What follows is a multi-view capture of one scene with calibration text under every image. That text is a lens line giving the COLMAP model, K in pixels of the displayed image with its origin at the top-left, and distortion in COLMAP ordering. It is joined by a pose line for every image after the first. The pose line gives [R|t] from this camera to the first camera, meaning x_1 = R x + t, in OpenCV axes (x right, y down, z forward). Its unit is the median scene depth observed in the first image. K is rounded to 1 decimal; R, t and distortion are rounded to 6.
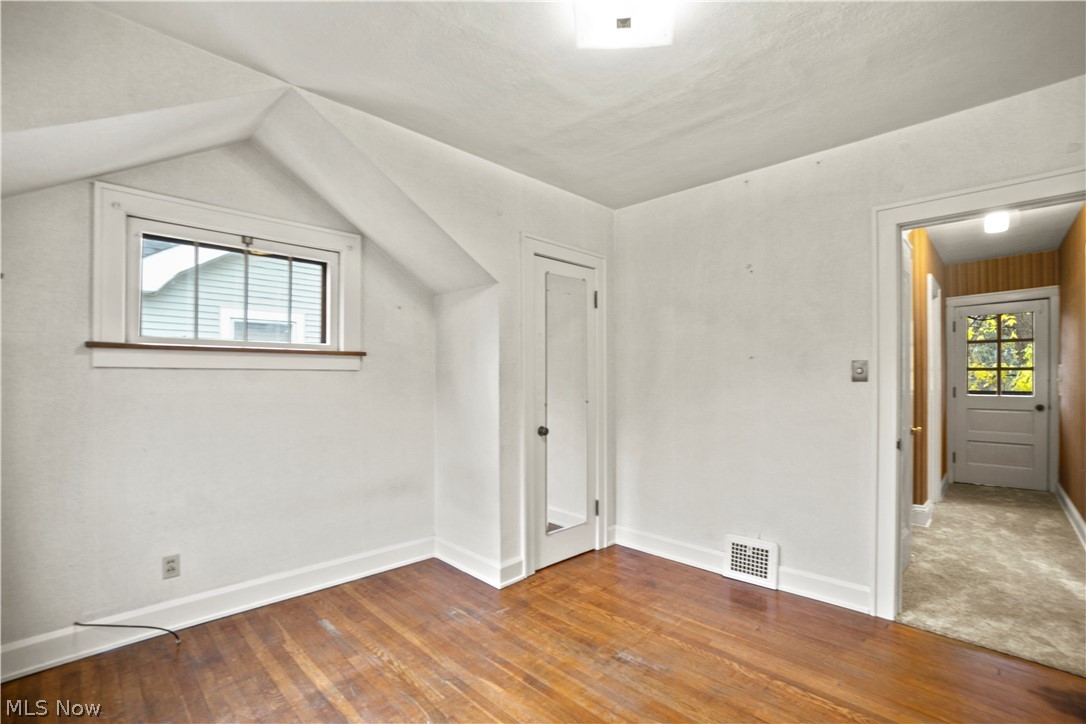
lens RADIAL K [[482.5, 0, 553.8], [0, 482.5, 379.0], [0, 0, 1]] dist [-0.002024, -0.000224]
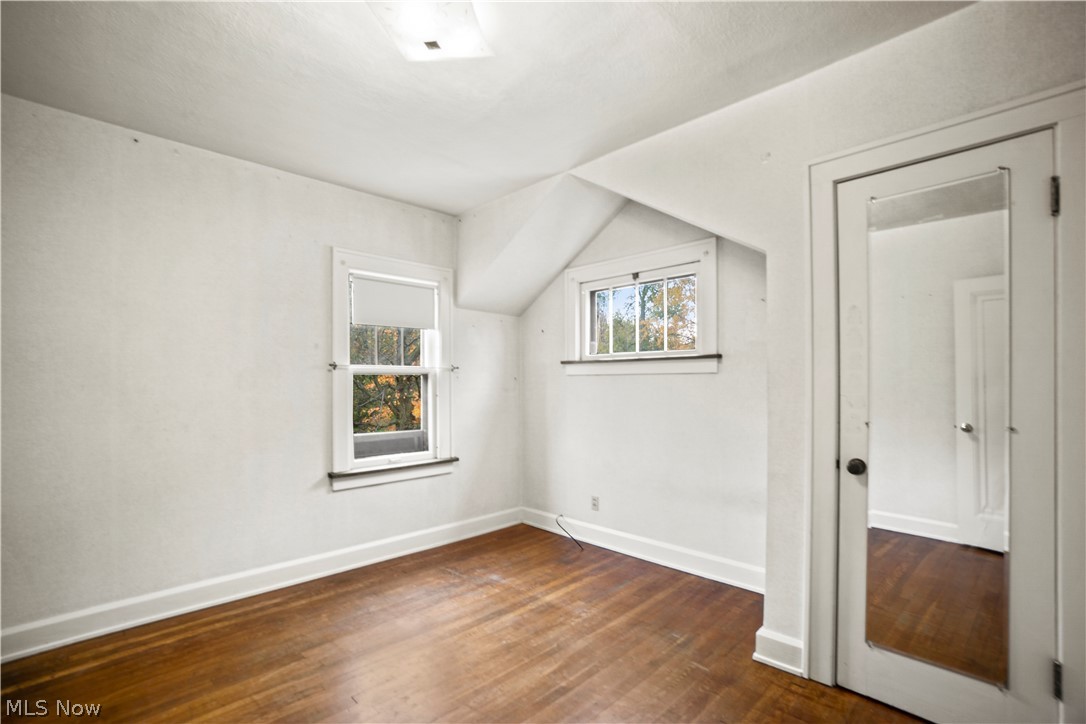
lens RADIAL K [[508.5, 0, 542.0], [0, 508.5, 388.6], [0, 0, 1]] dist [-0.001939, 0.000011]
pose [[-0.000318, 0.010375, -0.999946, 0.824063], [-0.001638, 0.999945, 0.010376, 0.005425], [0.999999, 0.001641, -0.000301, 0.814573]]
